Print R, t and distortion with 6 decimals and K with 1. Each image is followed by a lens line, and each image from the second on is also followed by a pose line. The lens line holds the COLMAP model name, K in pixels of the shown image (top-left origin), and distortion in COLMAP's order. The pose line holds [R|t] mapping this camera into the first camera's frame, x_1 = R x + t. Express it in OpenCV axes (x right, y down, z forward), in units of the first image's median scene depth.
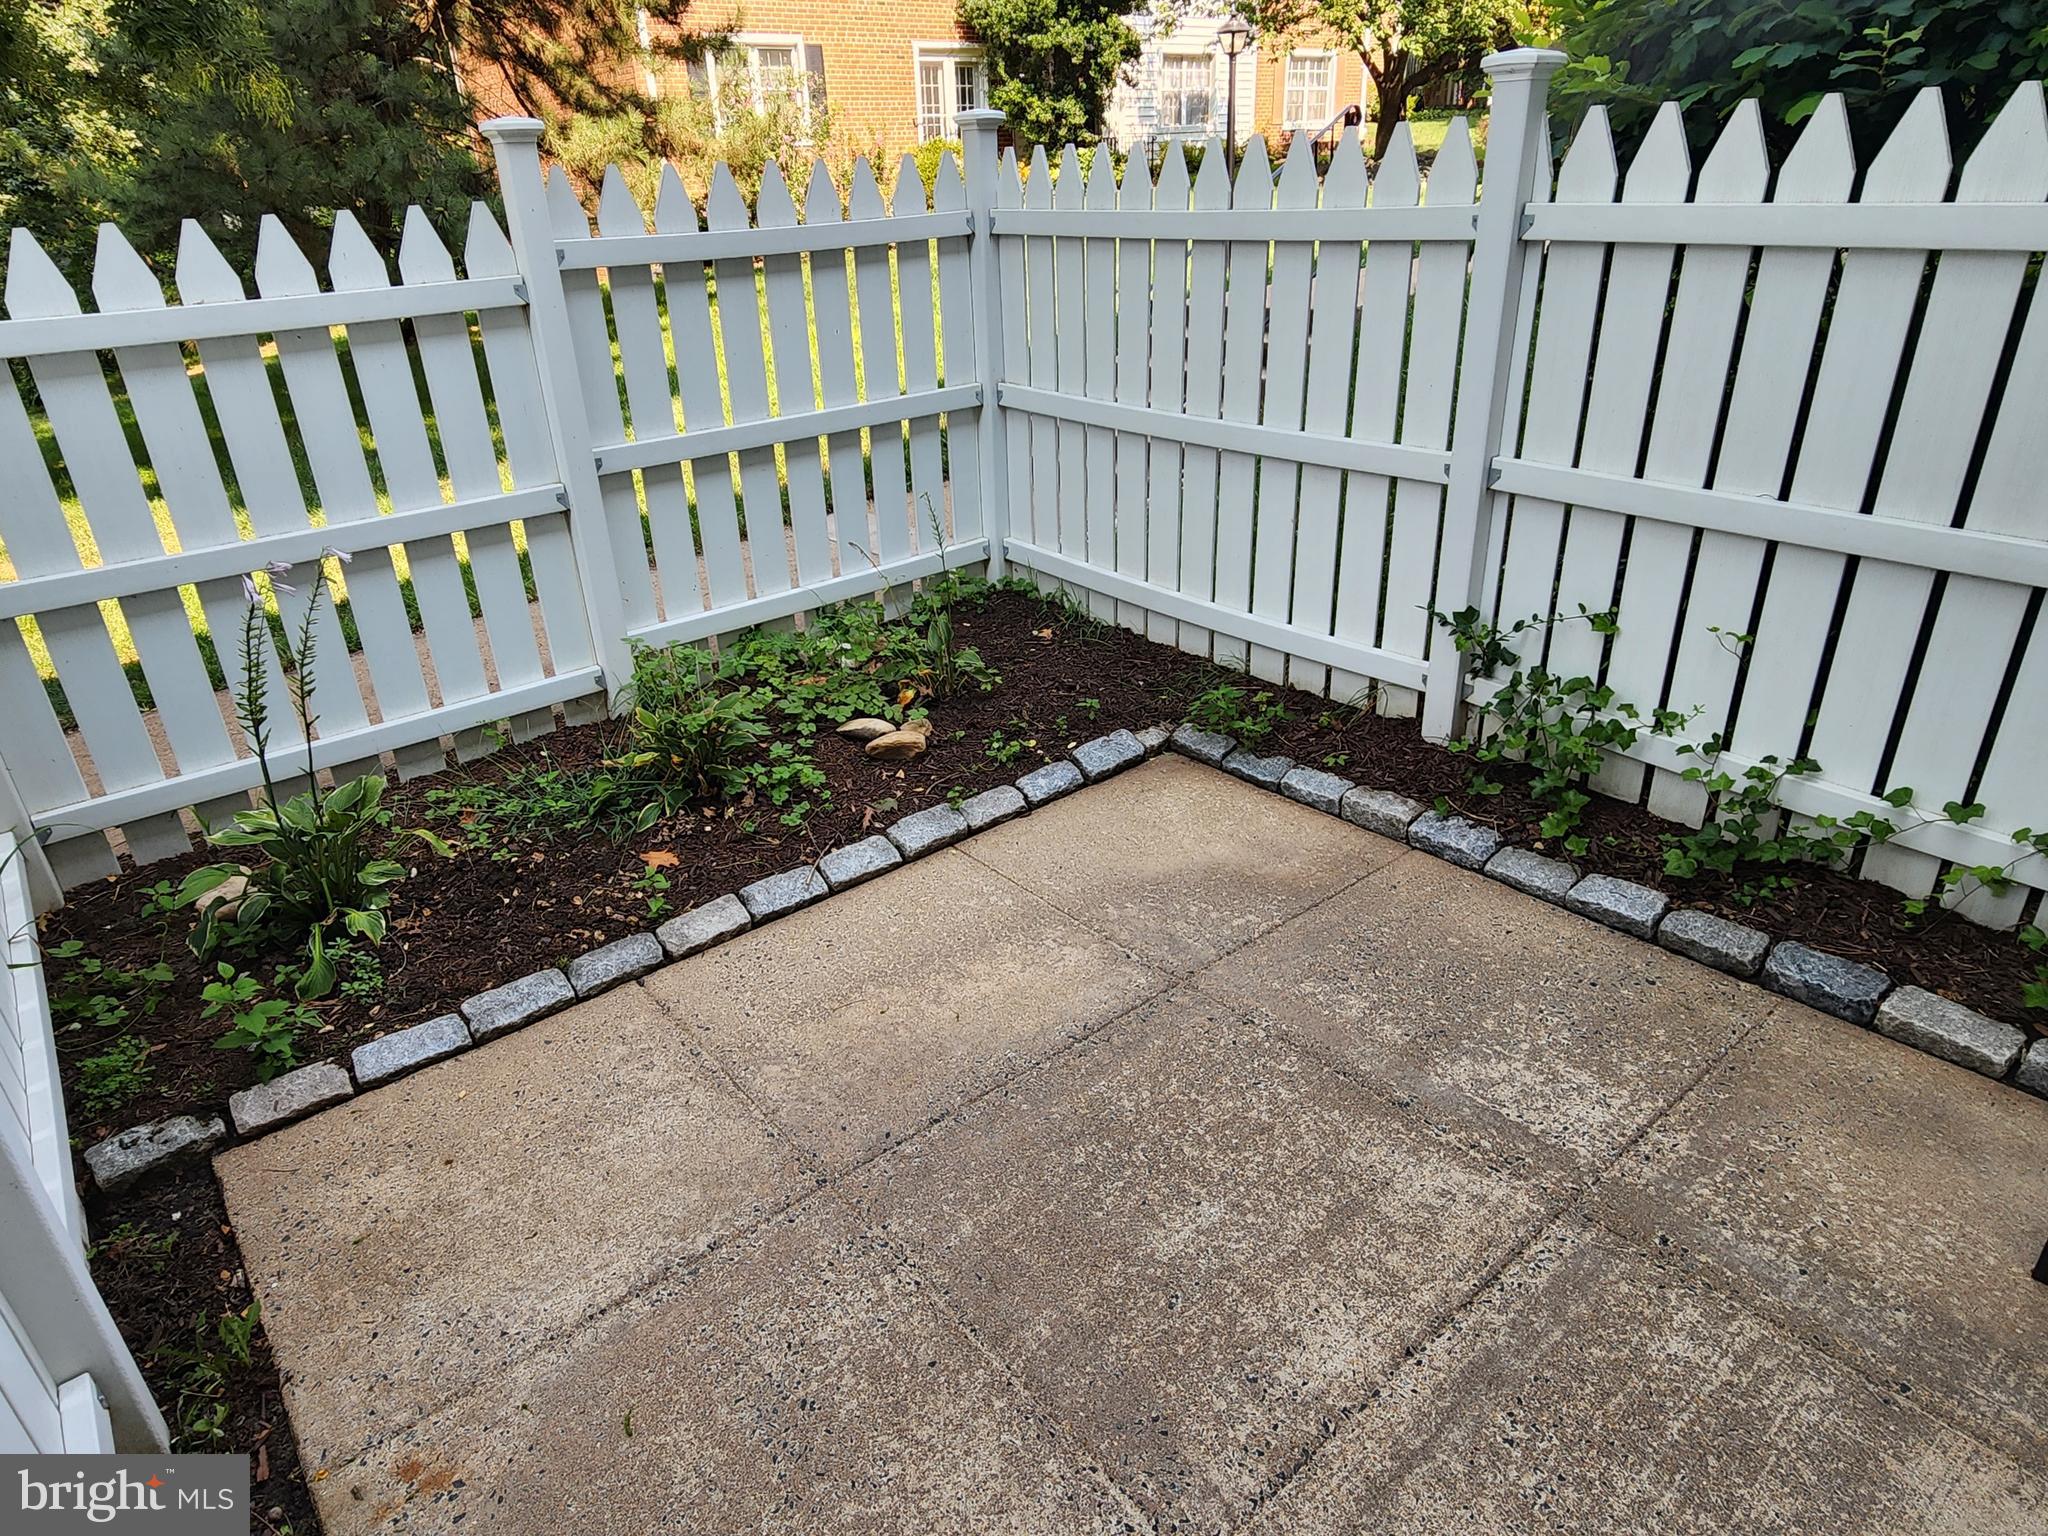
lens RADIAL K [[1235.4, 0, 1011.2], [0, 1235.4, 765.4], [0, 0, 1]] dist [0.000668, -0.001220]
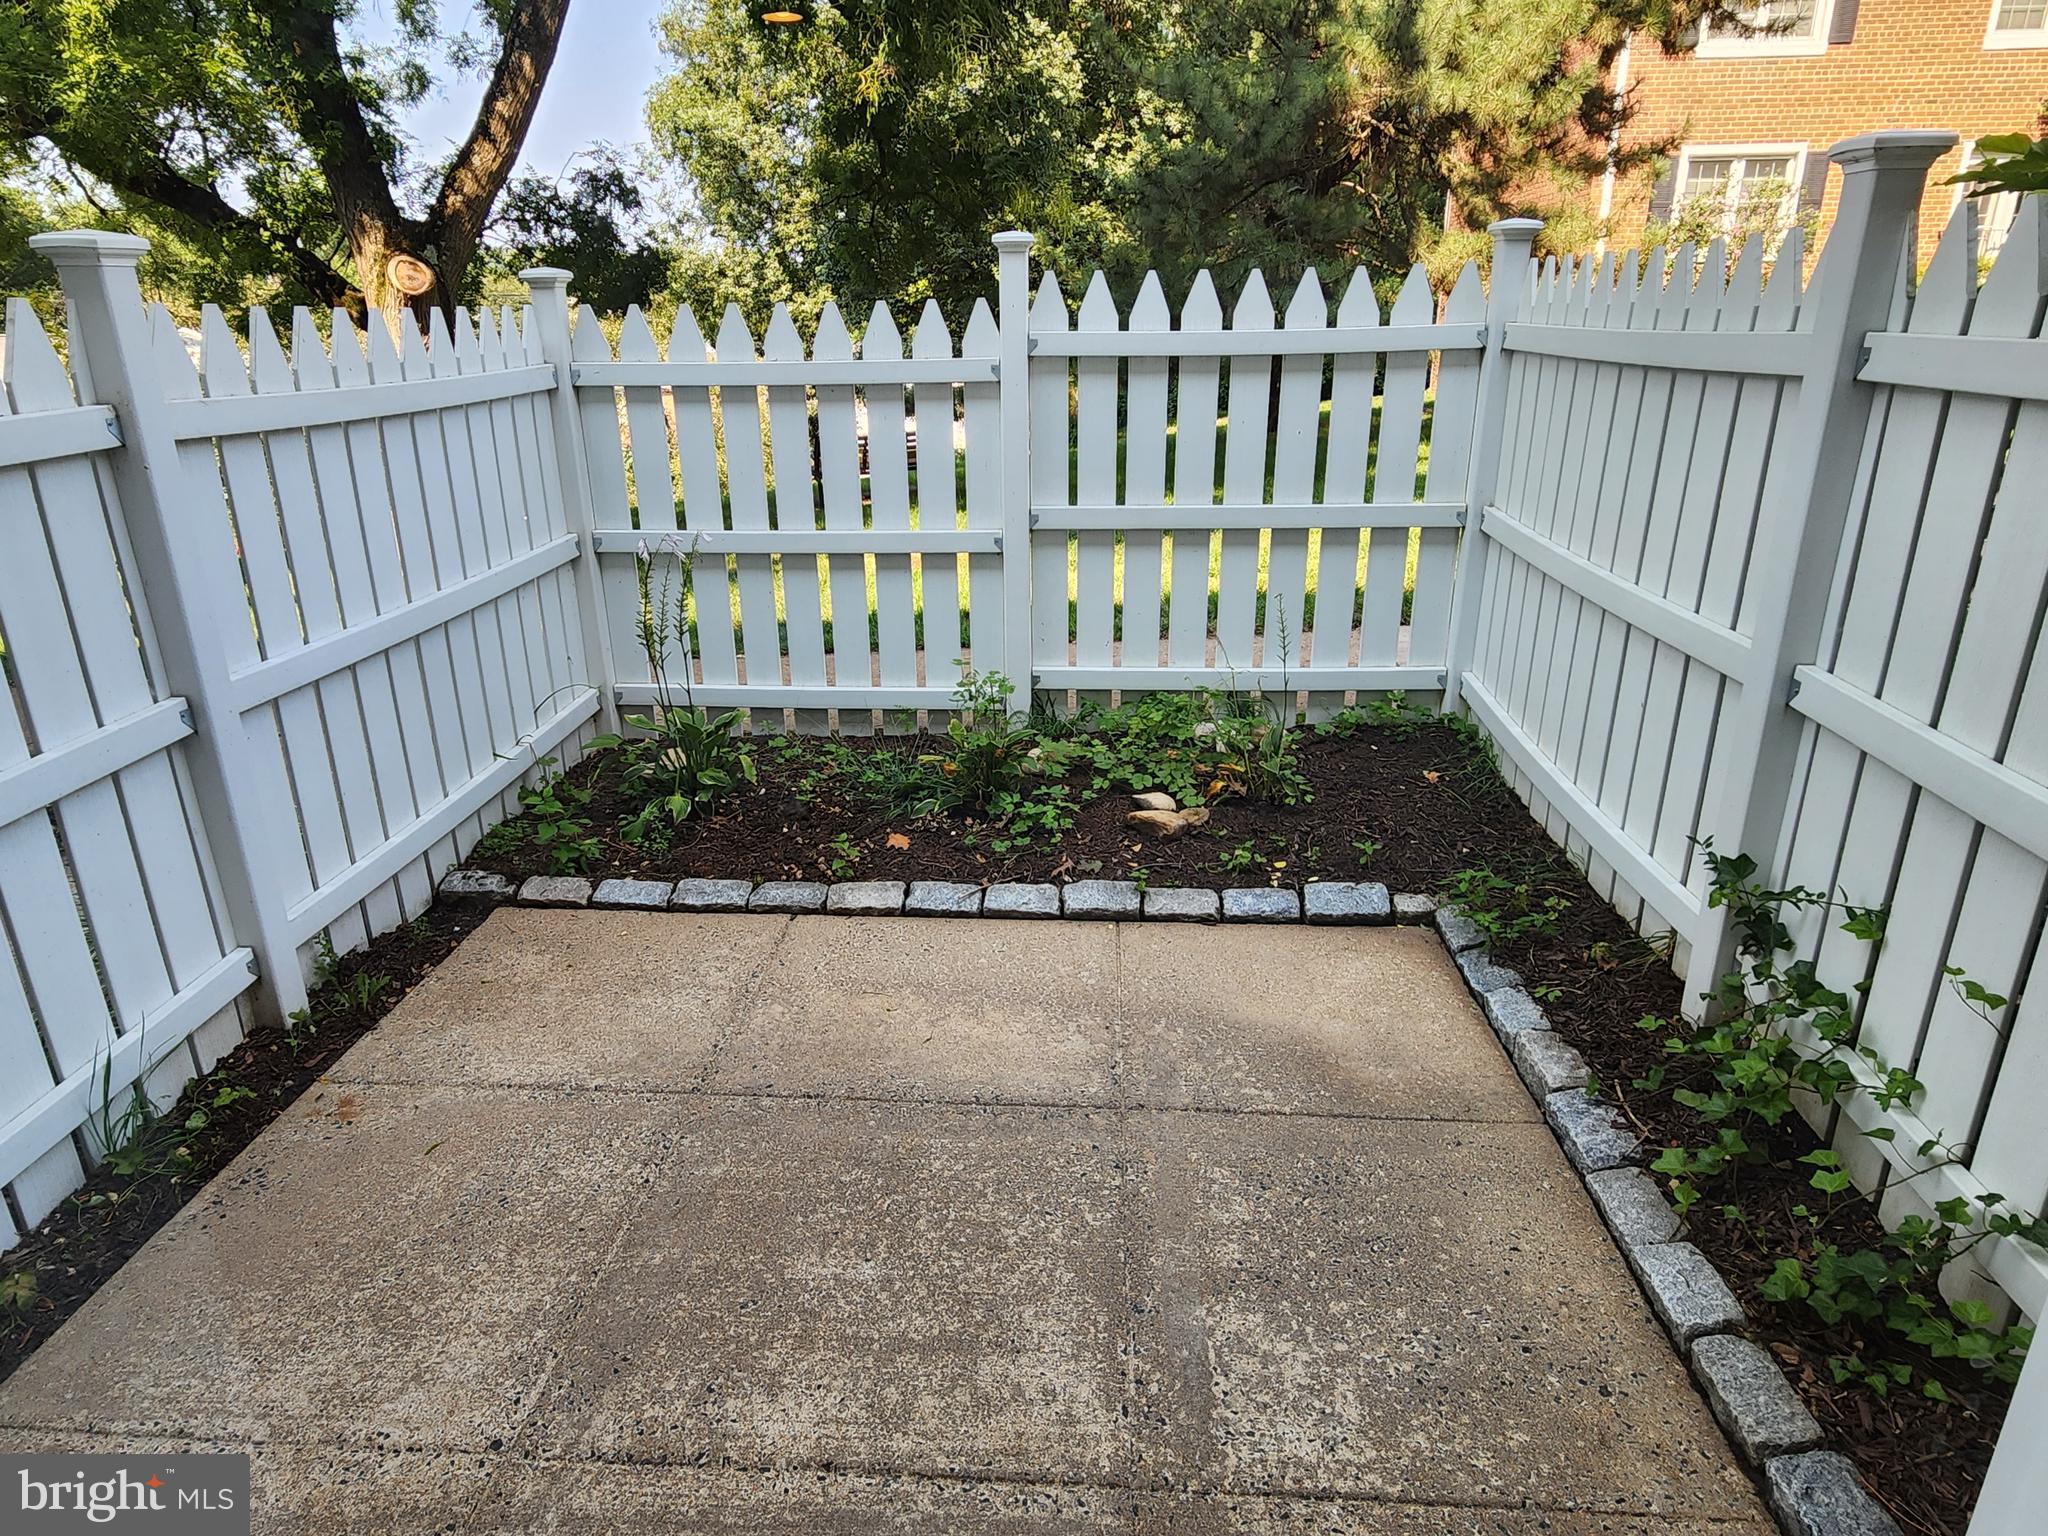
lens RADIAL K [[1235.4, 0, 1011.2], [0, 1235.4, 765.4], [0, 0, 1]] dist [0.000668, -0.001220]
pose [[0.723689, 0.266234, -0.636706, 0.514871], [-0.314464, 0.948461, 0.039167, -0.071065], [0.614318, 0.171876, 0.770112, 0.147949]]
